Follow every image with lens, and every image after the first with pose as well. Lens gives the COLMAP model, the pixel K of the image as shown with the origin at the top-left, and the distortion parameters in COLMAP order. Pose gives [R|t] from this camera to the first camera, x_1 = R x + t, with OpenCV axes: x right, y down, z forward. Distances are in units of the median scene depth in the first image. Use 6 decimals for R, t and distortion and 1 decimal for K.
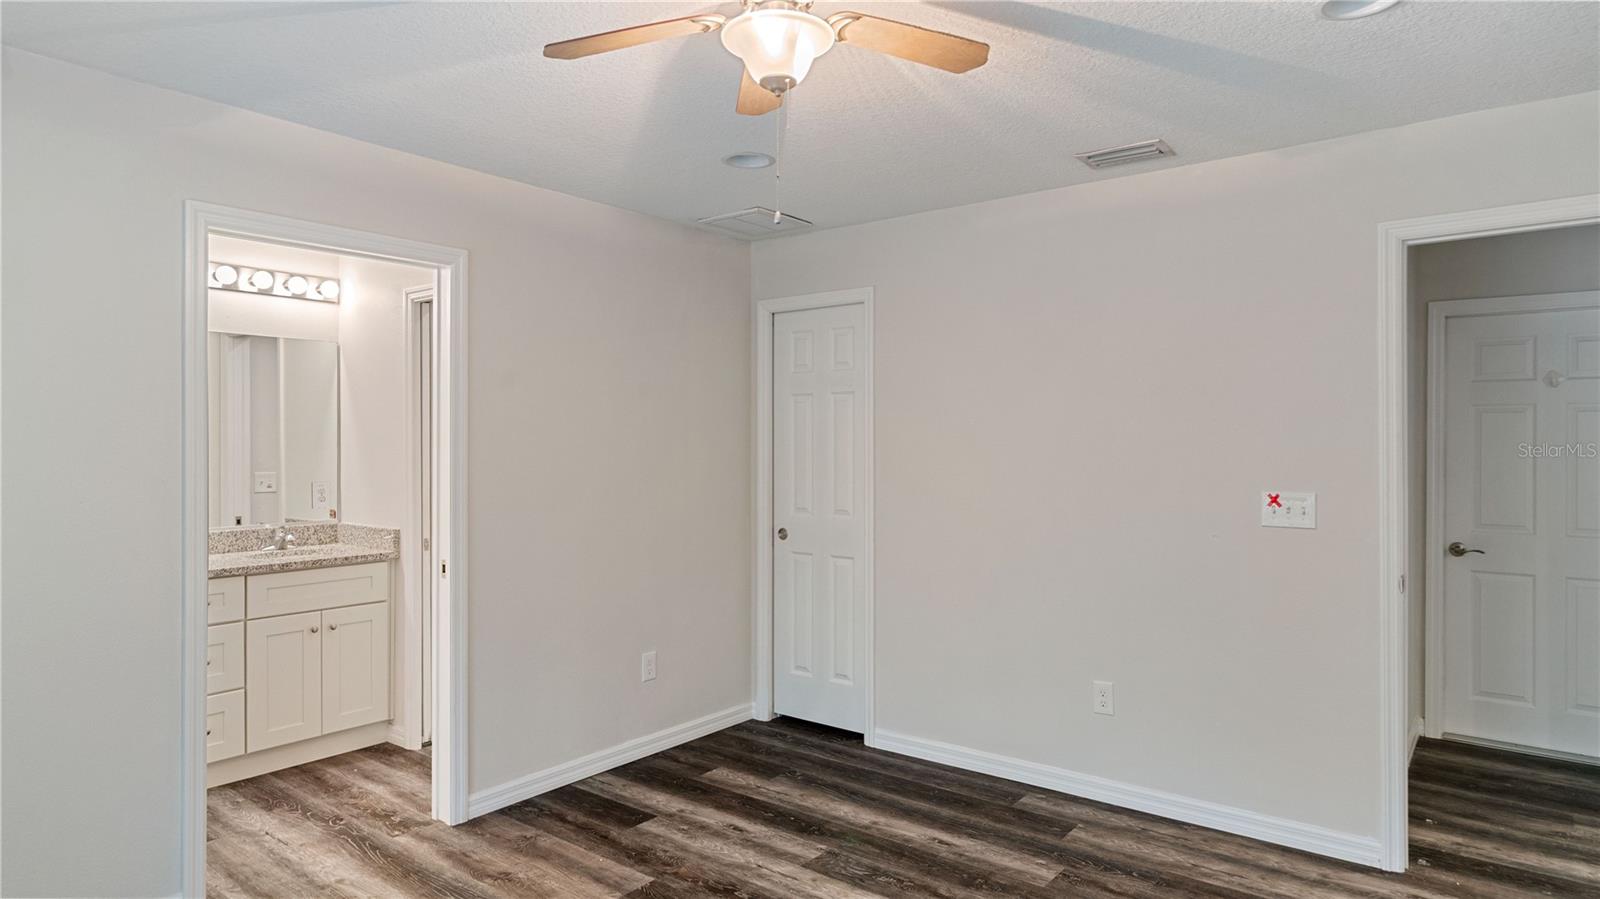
lens RADIAL K [[941.6, 0, 806.4], [0, 941.6, 441.7], [0, 0, 1]] dist [0.000372, 0.001240]
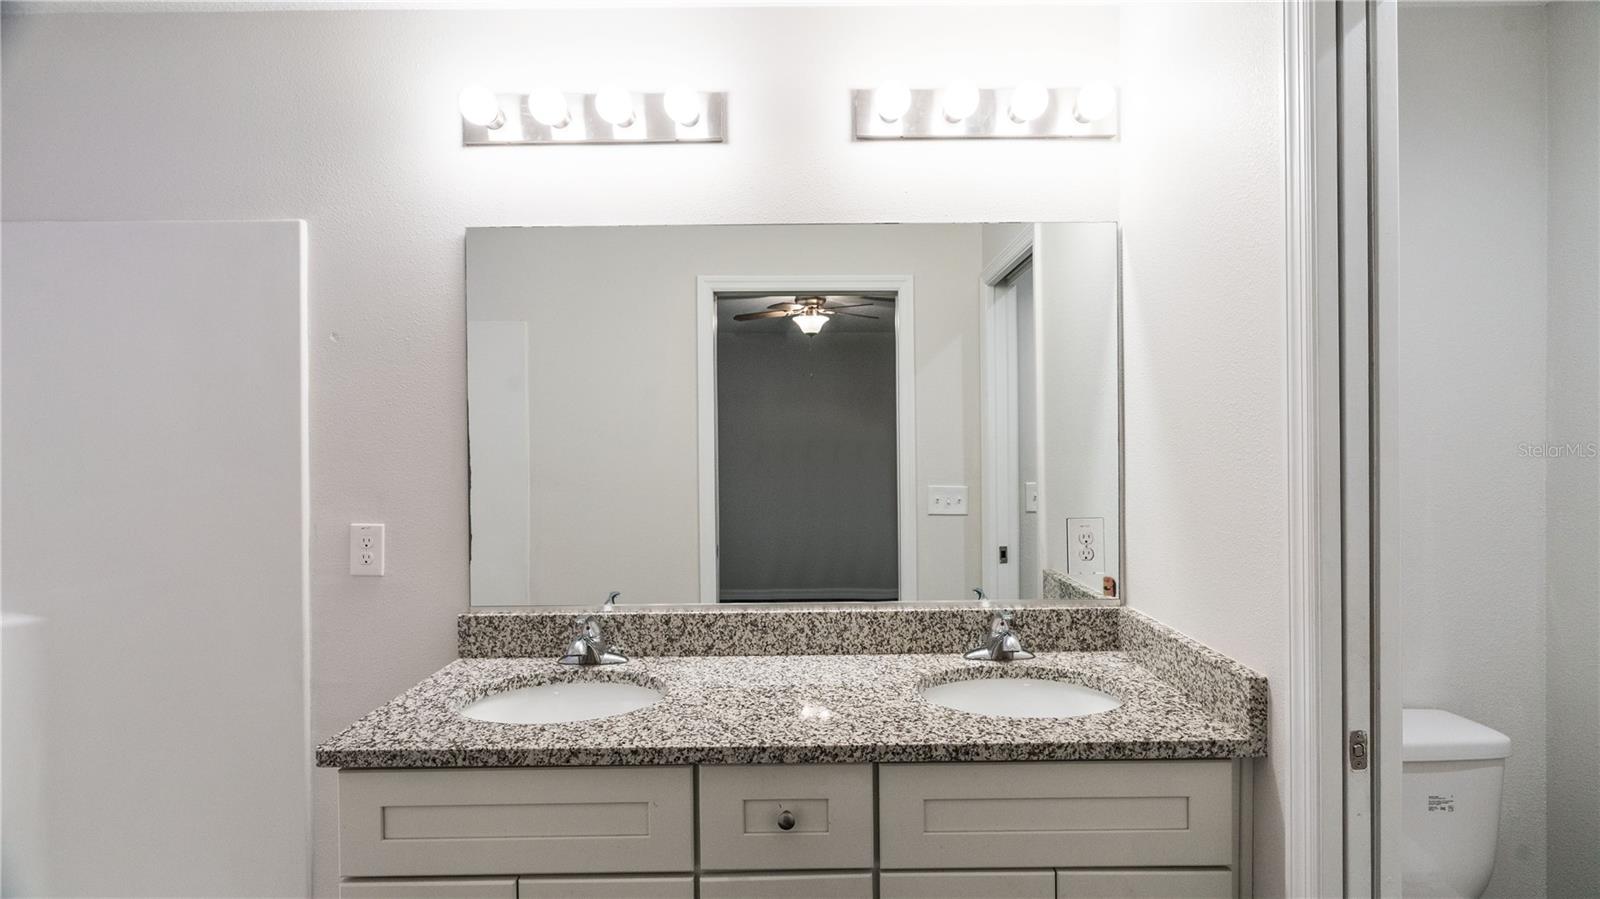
lens RADIAL K [[814.1, 0, 796.3], [0, 814.1, 454.9], [0, 0, 1]] dist [0.000683, 0.001257]
pose [[0.619798, 0.003587, -0.784754, -0.327755], [0.013747, 0.999786, 0.015427, 0.002437], [0.784641, -0.020350, 0.619616, 0.731713]]
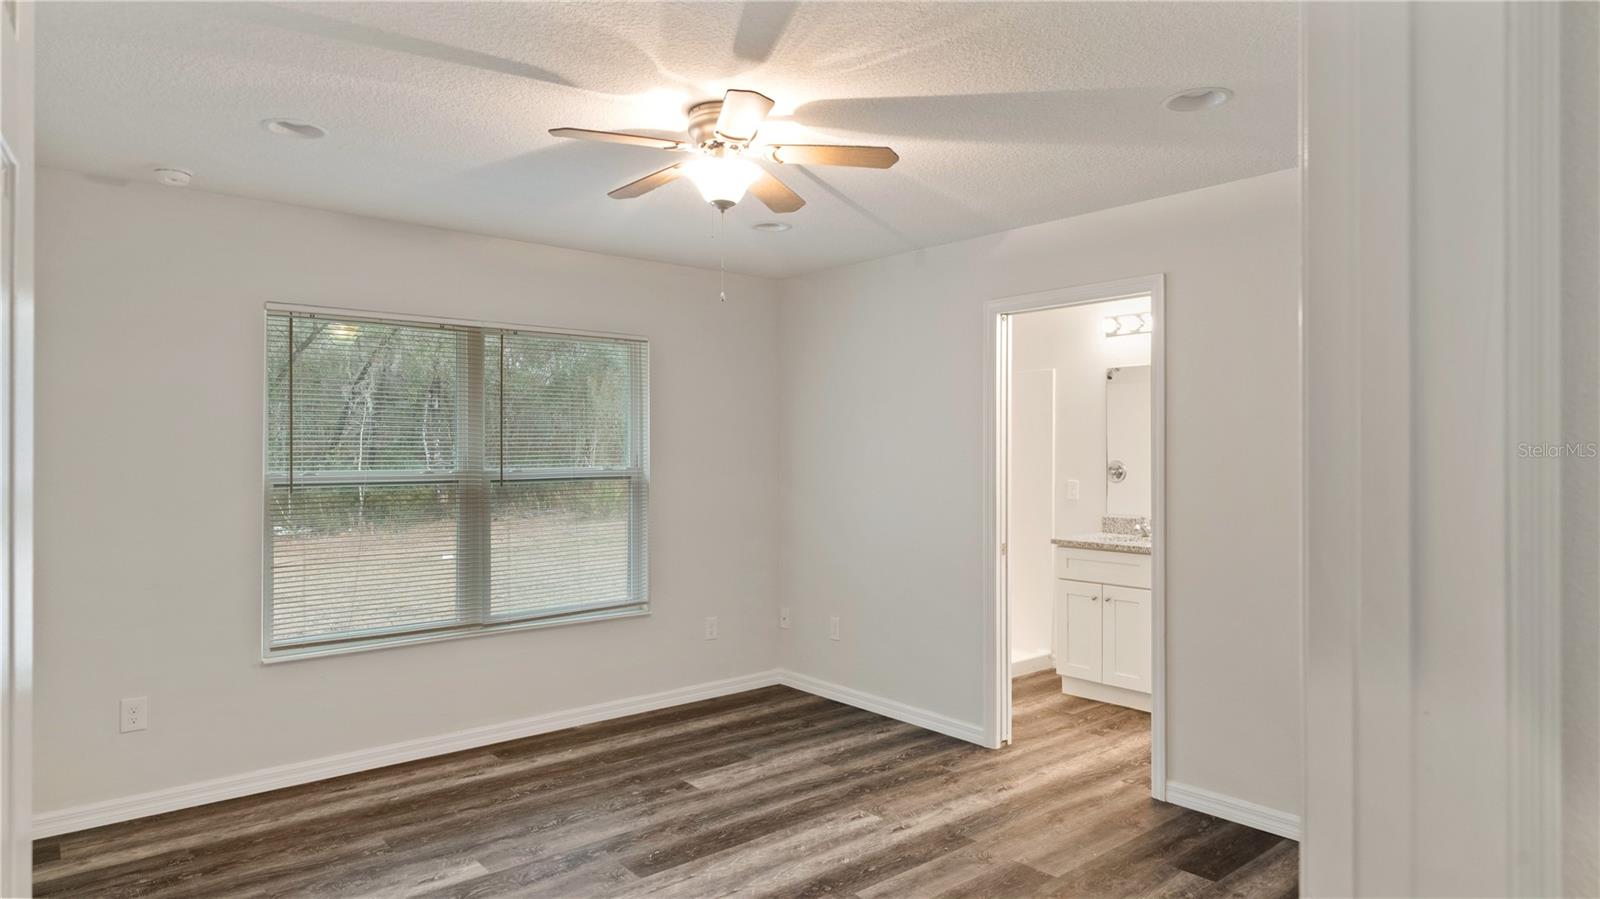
lens RADIAL K [[915.0, 0, 803.7], [0, 915.0, 445.1], [0, 0, 1]] dist [0.002759, 0.001908]
pose [[-0.194465, -0.001731, -0.980908, 0.662507], [0.004070, 0.999988, -0.002572, -0.007808], [0.980901, -0.004493, -0.194455, 0.693214]]
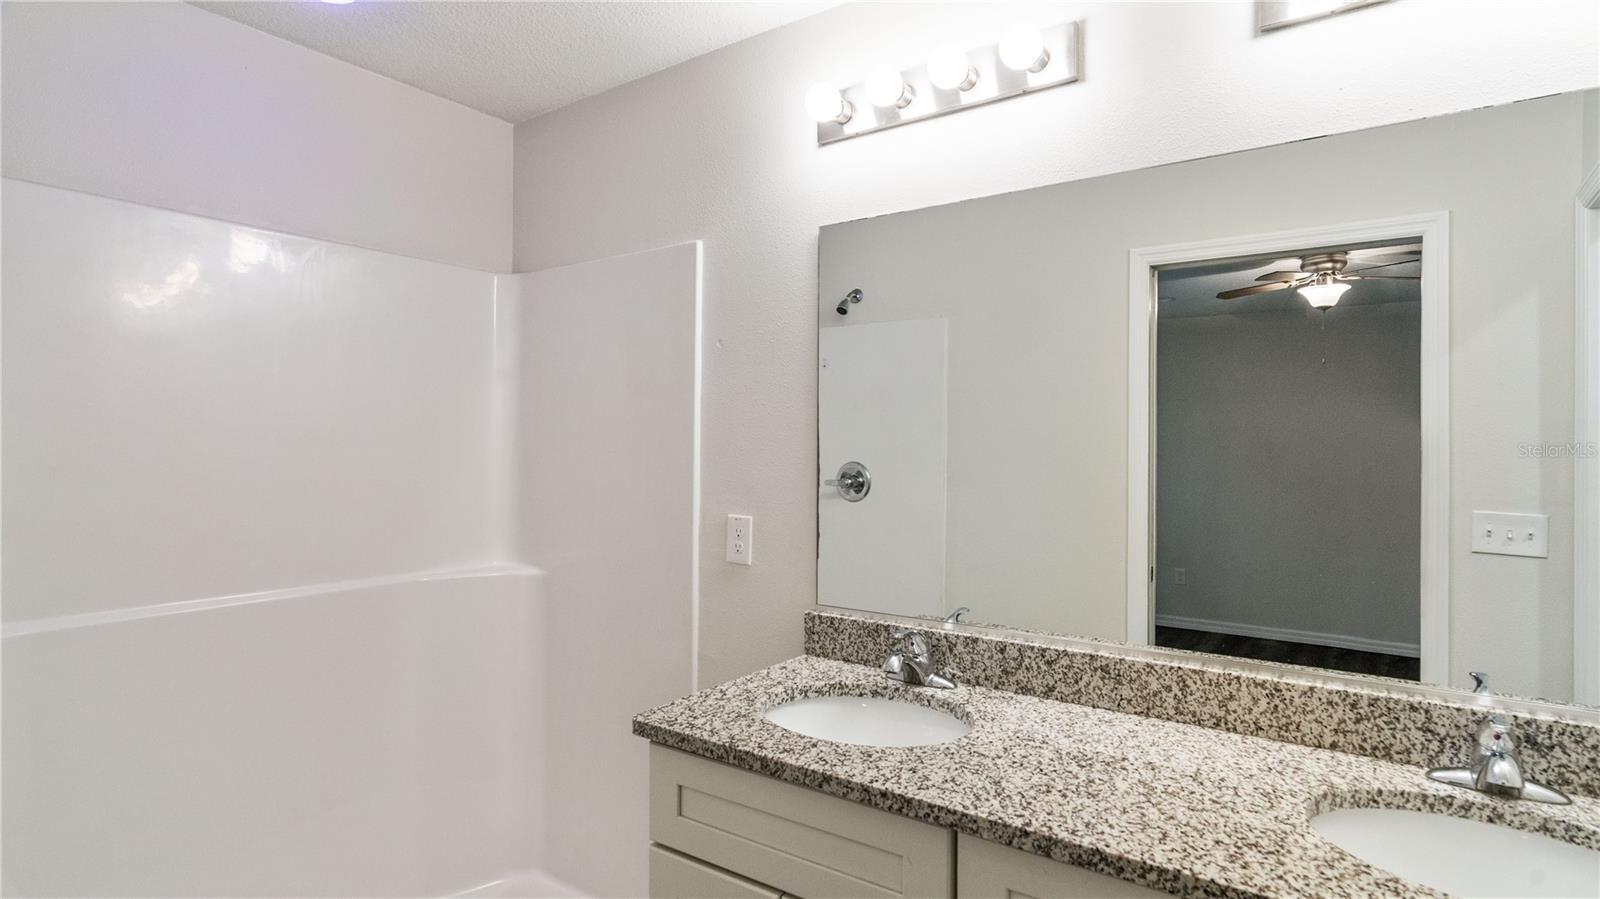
lens RADIAL K [[829.0, 0, 800.0], [0, 829.0, 449.5], [0, 0, 1]] dist [-0.001434, 0.003228]
pose [[0.053697, 0.002911, -0.998553, -0.335220], [-0.000719, 0.999996, 0.002876, 0.003714], [0.998557, 0.000564, 0.053699, 0.841907]]
